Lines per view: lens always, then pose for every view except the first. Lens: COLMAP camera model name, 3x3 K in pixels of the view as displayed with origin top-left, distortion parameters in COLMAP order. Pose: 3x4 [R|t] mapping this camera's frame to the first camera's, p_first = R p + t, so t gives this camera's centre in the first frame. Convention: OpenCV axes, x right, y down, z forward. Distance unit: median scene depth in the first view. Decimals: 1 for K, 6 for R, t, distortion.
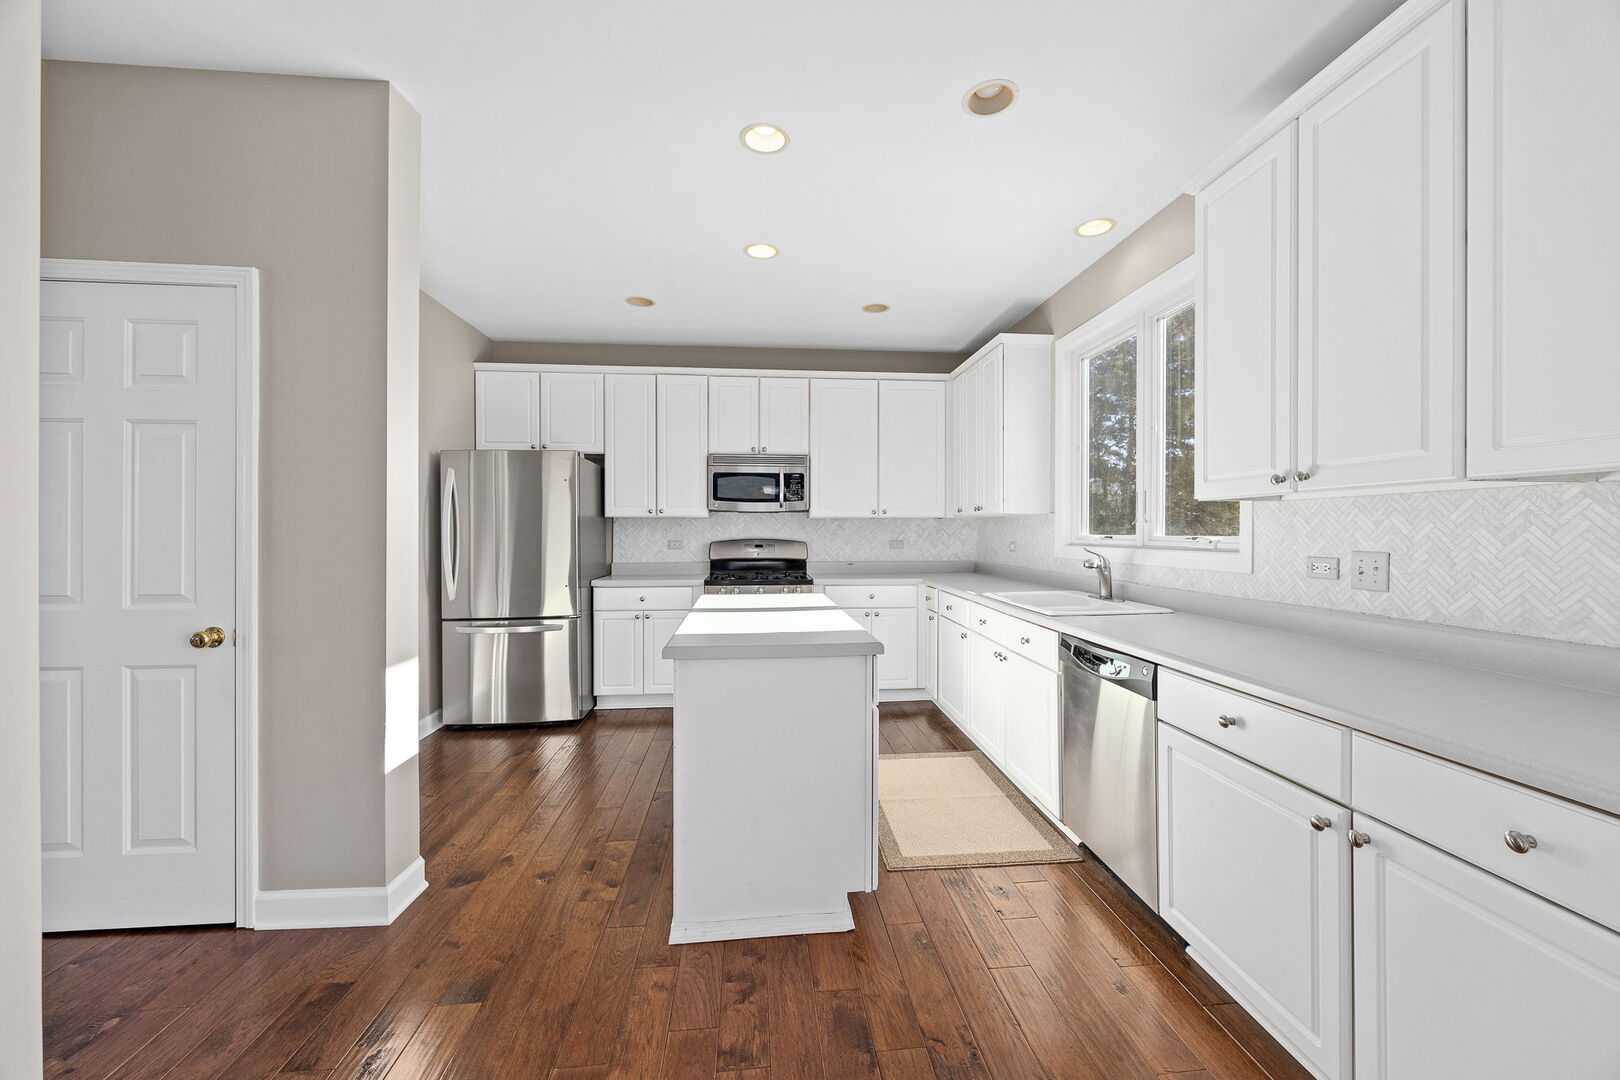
lens RADIAL K [[619.3, 0, 811.4], [0, 619.3, 533.8], [0, 0, 1]] dist [-0.006010, 0.000368]
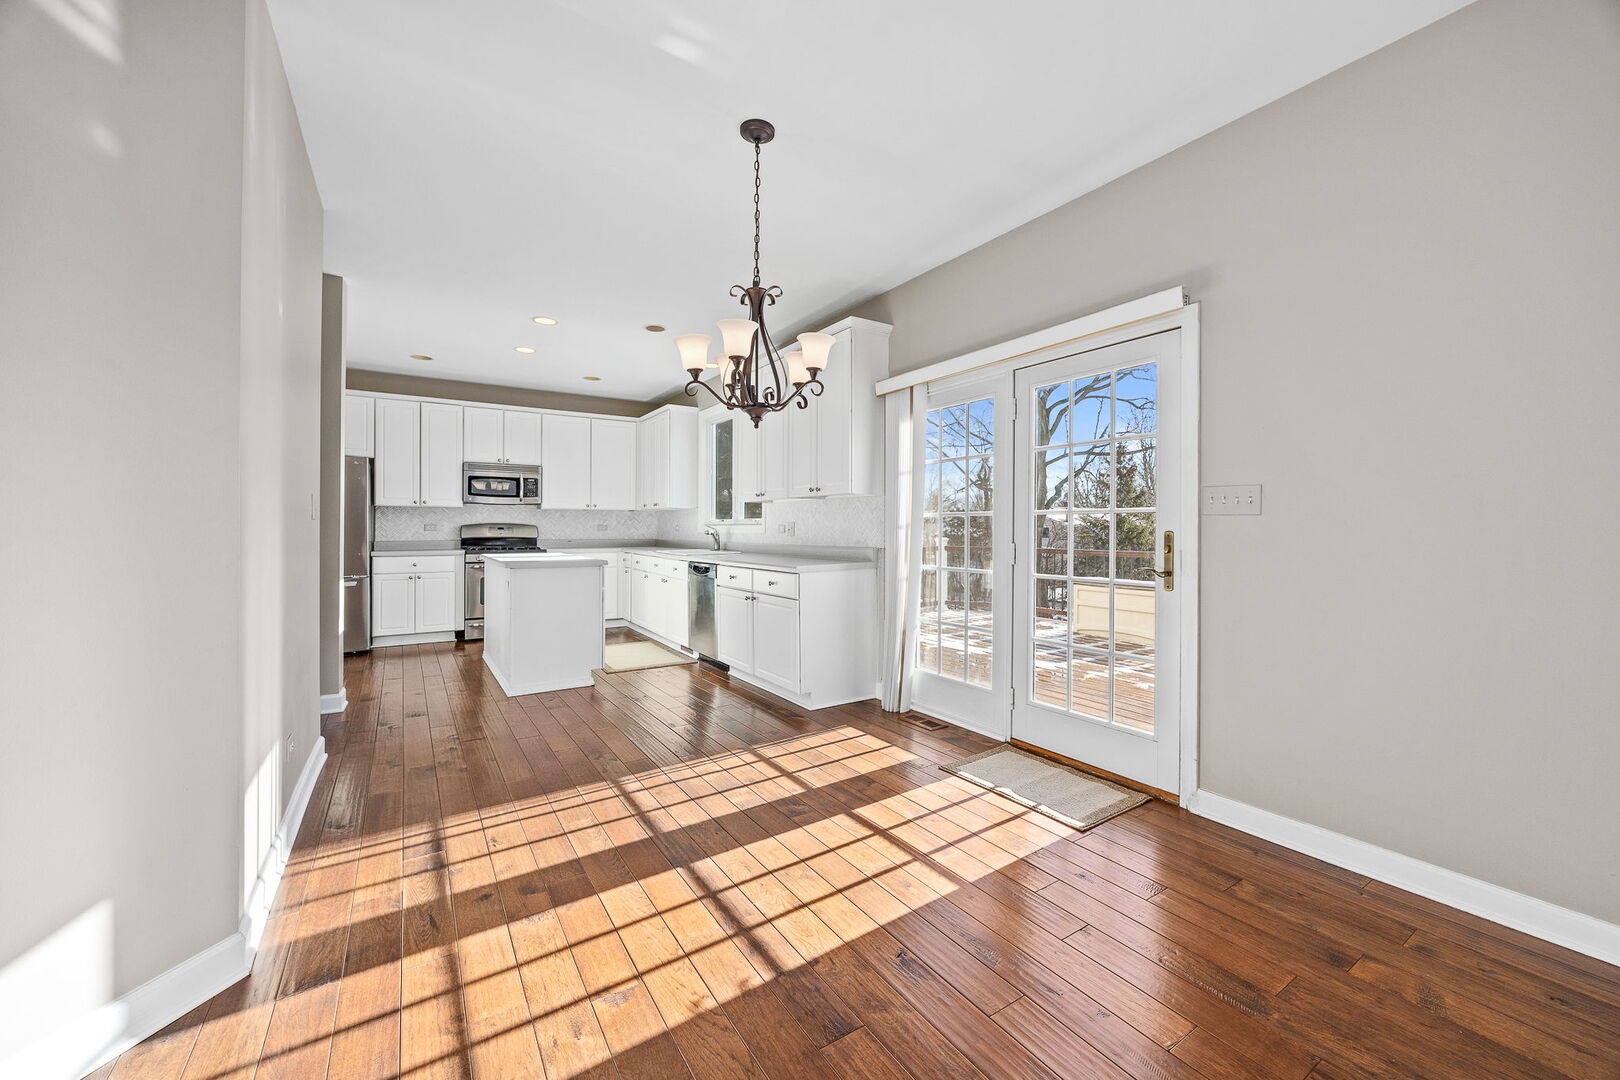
lens RADIAL K [[619.3, 0, 819.4], [0, 619.3, 527.8], [0, 0, 1]] dist [-0.006010, 0.000368]
pose [[0.878110, 0.001595, 0.478457, -0.127861], [0.001065, 0.999985, -0.005289, 0.028214], [-0.478458, 0.005154, 0.878095, -0.613397]]
